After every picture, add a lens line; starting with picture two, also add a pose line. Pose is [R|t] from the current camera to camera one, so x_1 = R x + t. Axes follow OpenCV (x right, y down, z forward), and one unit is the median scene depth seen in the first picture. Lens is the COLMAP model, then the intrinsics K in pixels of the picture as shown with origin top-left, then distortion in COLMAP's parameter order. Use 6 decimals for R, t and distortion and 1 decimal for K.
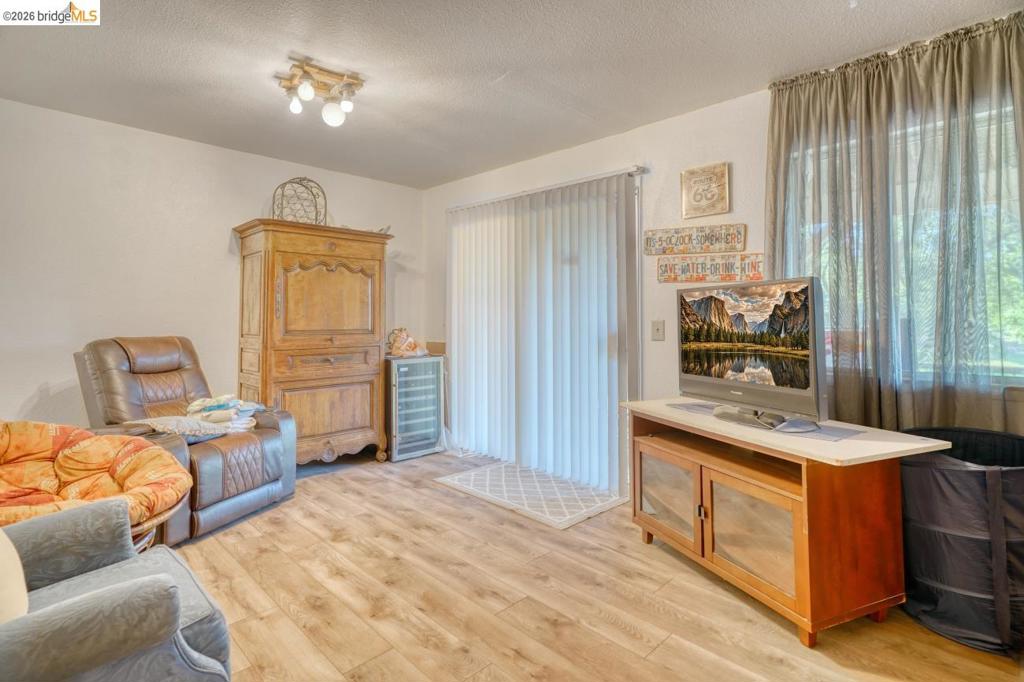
lens RADIAL K [[510.7, 0, 512.3], [0, 510.7, 305.7], [0, 0, 1]] dist [-0.000617, -0.000149]
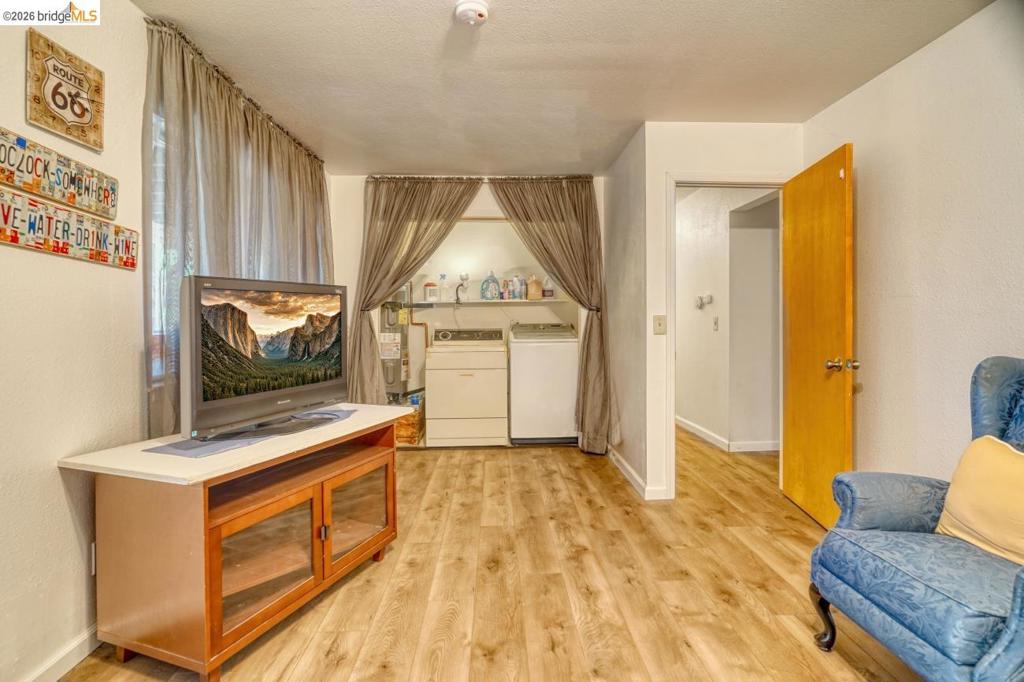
lens RADIAL K [[507.5, 0, 513.6], [0, 507.5, 322.0], [0, 0, 1]] dist [-0.001480, -0.000347]
pose [[-0.736586, -0.000061, 0.676344, -0.372069], [-0.012932, 0.999818, -0.013993, 0.027956], [-0.676220, -0.019053, -0.736453, 1.095613]]
